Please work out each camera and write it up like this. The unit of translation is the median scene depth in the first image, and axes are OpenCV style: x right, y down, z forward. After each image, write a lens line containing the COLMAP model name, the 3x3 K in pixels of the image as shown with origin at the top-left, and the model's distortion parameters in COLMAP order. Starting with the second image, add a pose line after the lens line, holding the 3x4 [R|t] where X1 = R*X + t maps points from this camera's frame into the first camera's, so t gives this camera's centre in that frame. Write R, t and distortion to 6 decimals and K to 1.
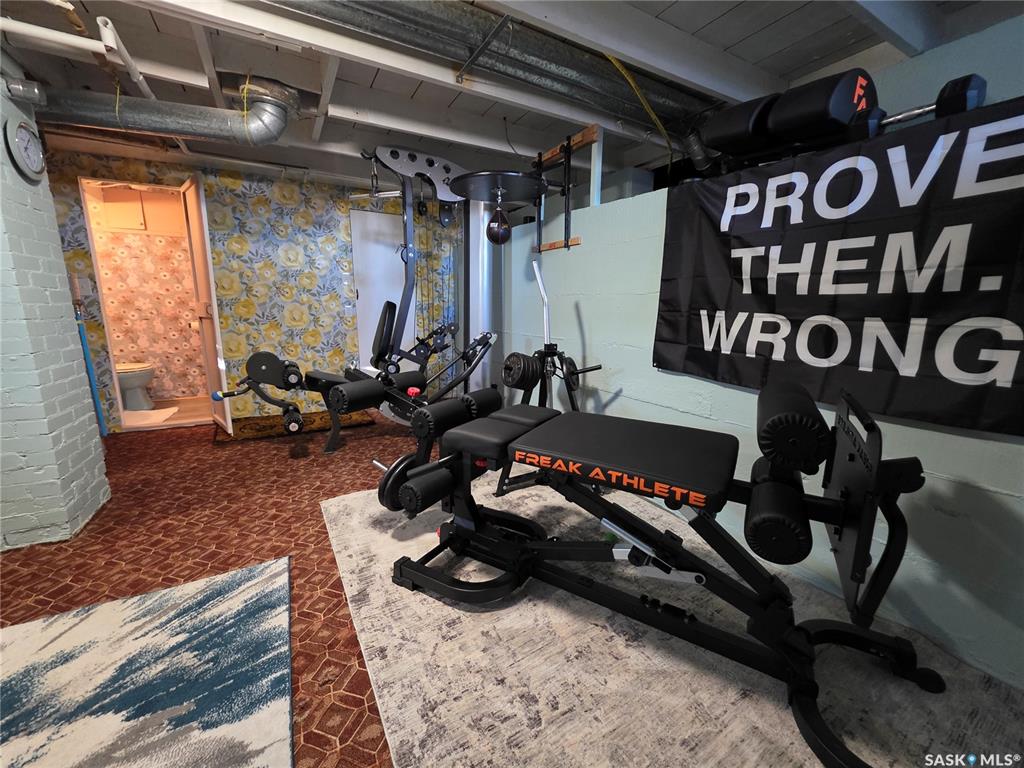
lens RADIAL K [[412.1, 0, 514.6], [0, 412.1, 383.5], [0, 0, 1]] dist [0.002922, 0.000659]
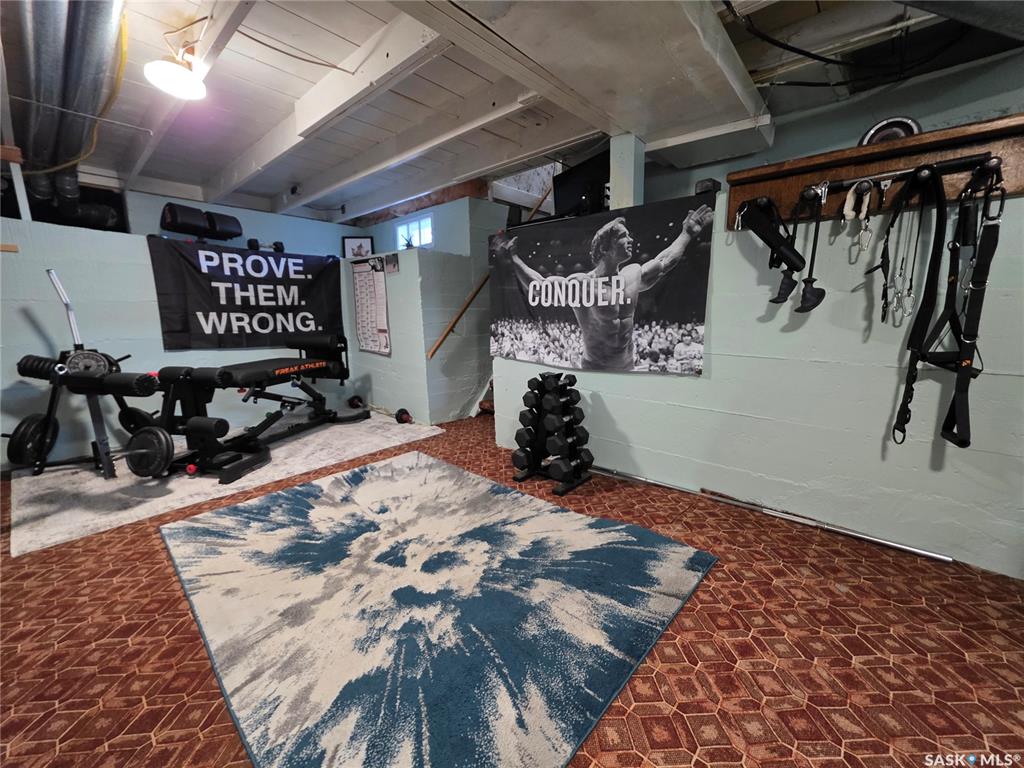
lens RADIAL K [[412.1, 0, 503.9], [0, 412.1, 385.4], [0, 0, 1]] dist [0.002922, 0.000659]
pose [[-0.309062, -0.171330, 0.935482, -1.912271], [0.189824, 0.952734, 0.237204, -0.049255], [-0.931905, 0.250888, -0.261931, 0.317991]]
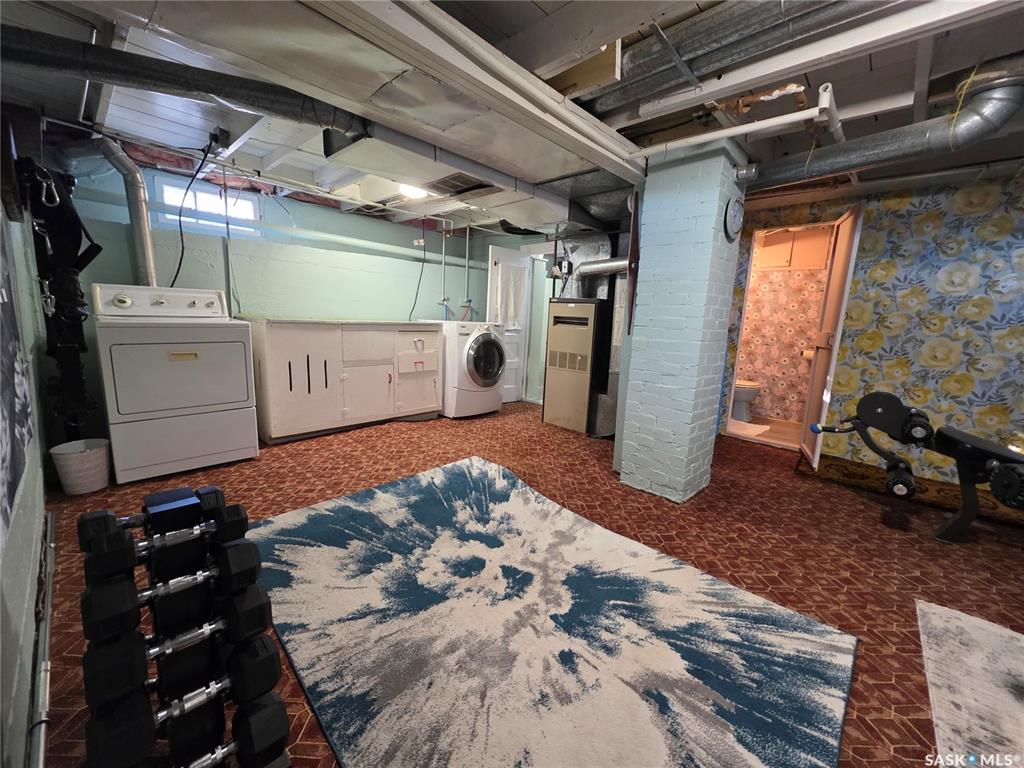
lens RADIAL K [[412.1, 0, 505.4], [0, 412.1, 383.3], [0, 0, 1]] dist [0.002922, 0.000659]
pose [[0.288255, 0.158209, -0.944393, -0.047843], [-0.222499, 0.970329, 0.094641, -0.002380], [0.931345, 0.182845, 0.314904, -0.021237]]
